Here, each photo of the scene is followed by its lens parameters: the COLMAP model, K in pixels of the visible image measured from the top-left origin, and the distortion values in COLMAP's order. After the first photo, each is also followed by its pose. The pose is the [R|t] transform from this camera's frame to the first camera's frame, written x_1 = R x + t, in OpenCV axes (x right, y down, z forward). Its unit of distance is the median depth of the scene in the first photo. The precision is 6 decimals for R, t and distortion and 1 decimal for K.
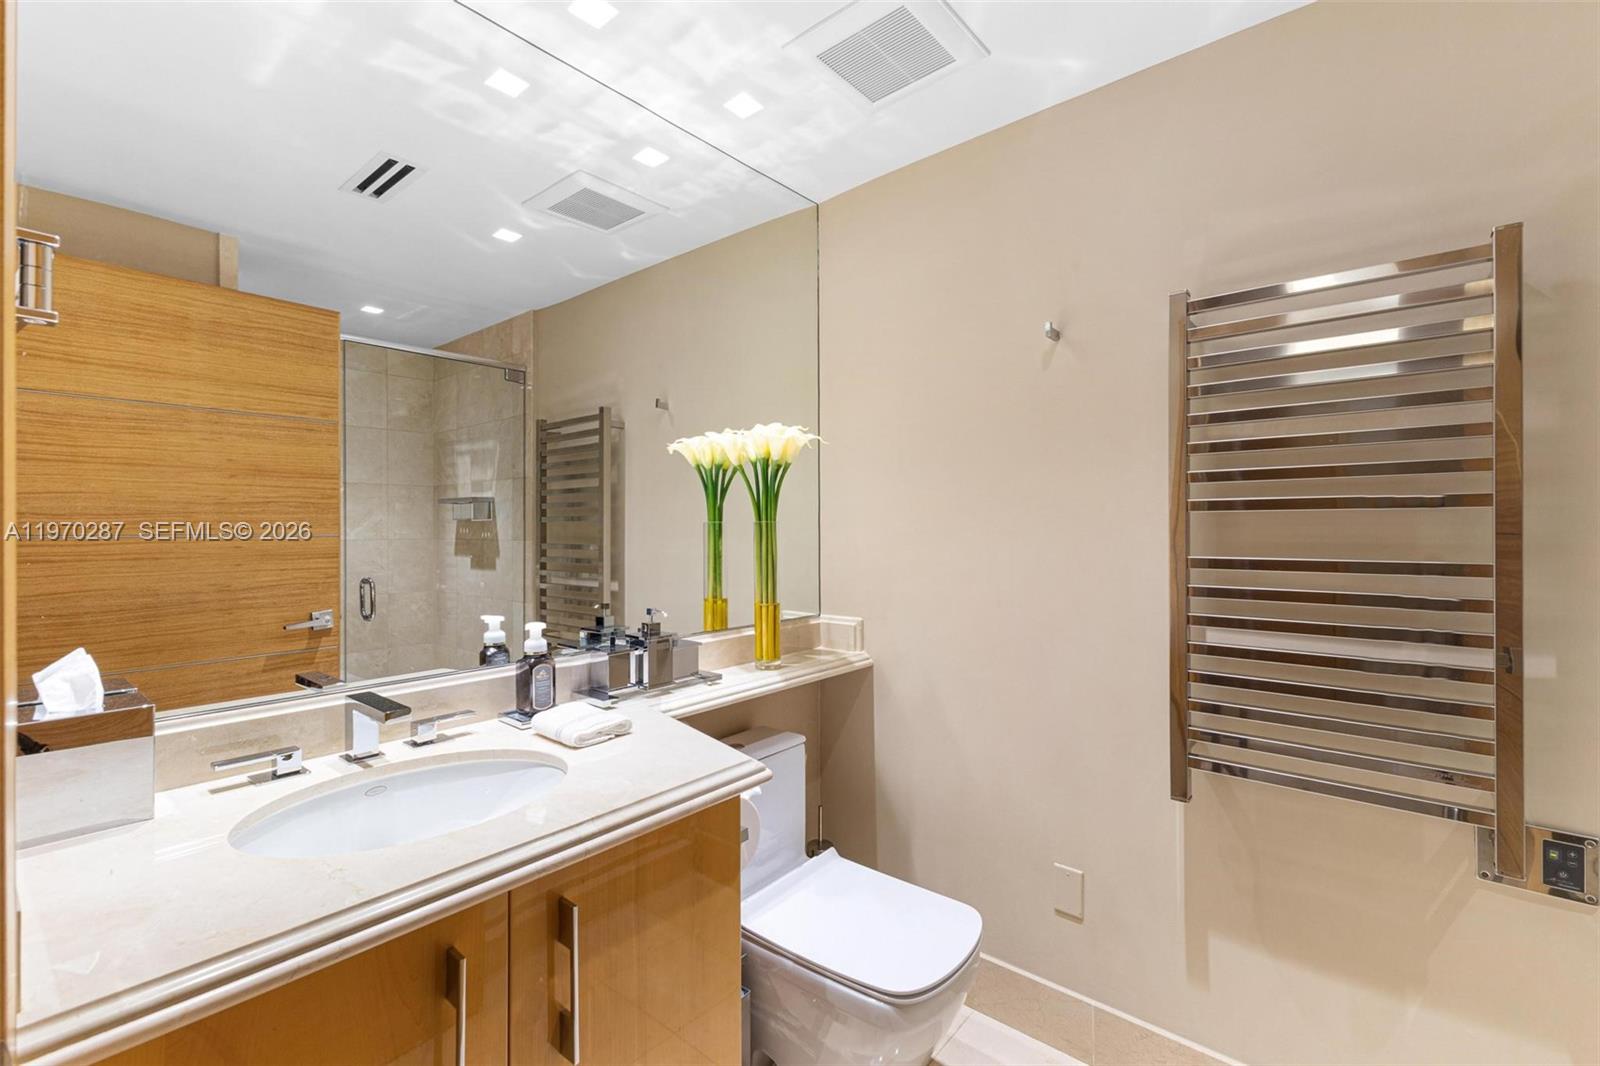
lens RADIAL K [[698.2, 0, 797.5], [0, 698.2, 531.2], [0, 0, 1]] dist [-0.001347, -0.000073]
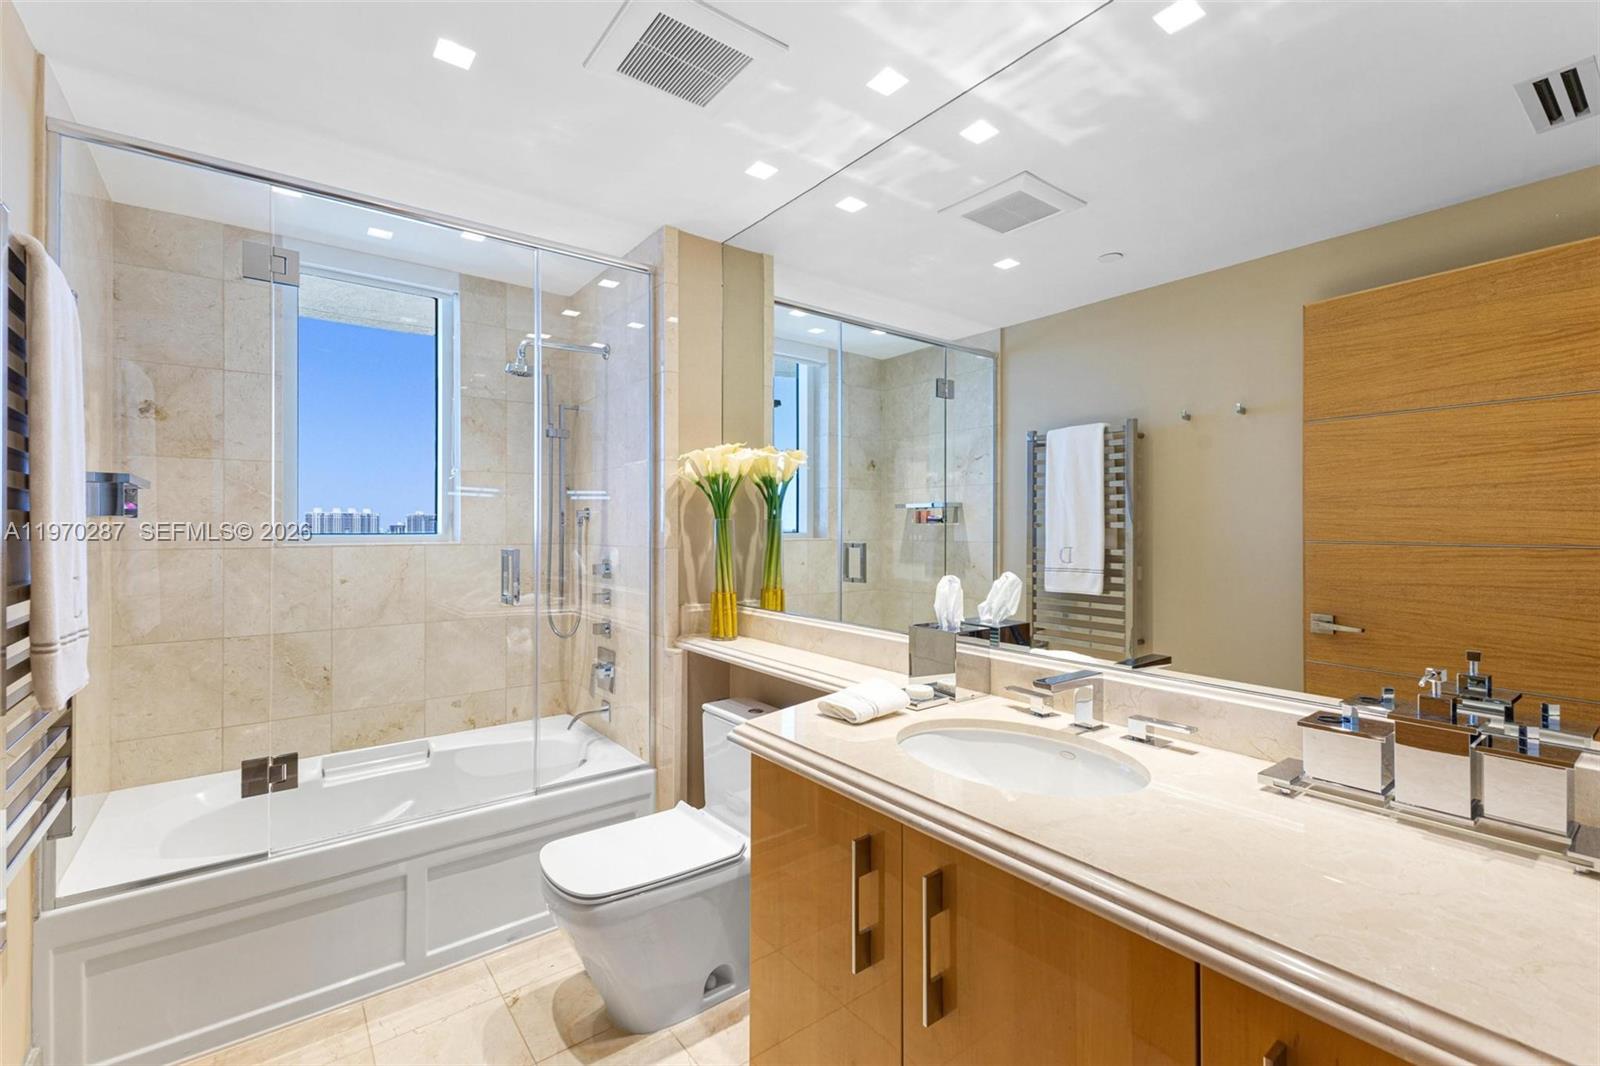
lens RADIAL K [[698.2, 0, 797.4], [0, 698.2, 519.1], [0, 0, 1]] dist [-0.001347, -0.000073]
pose [[-0.221429, 0.006404, -0.975156, 0.658292], [-0.004920, 0.999958, 0.007684, -0.023328], [0.975164, 0.006499, -0.221388, 0.878608]]
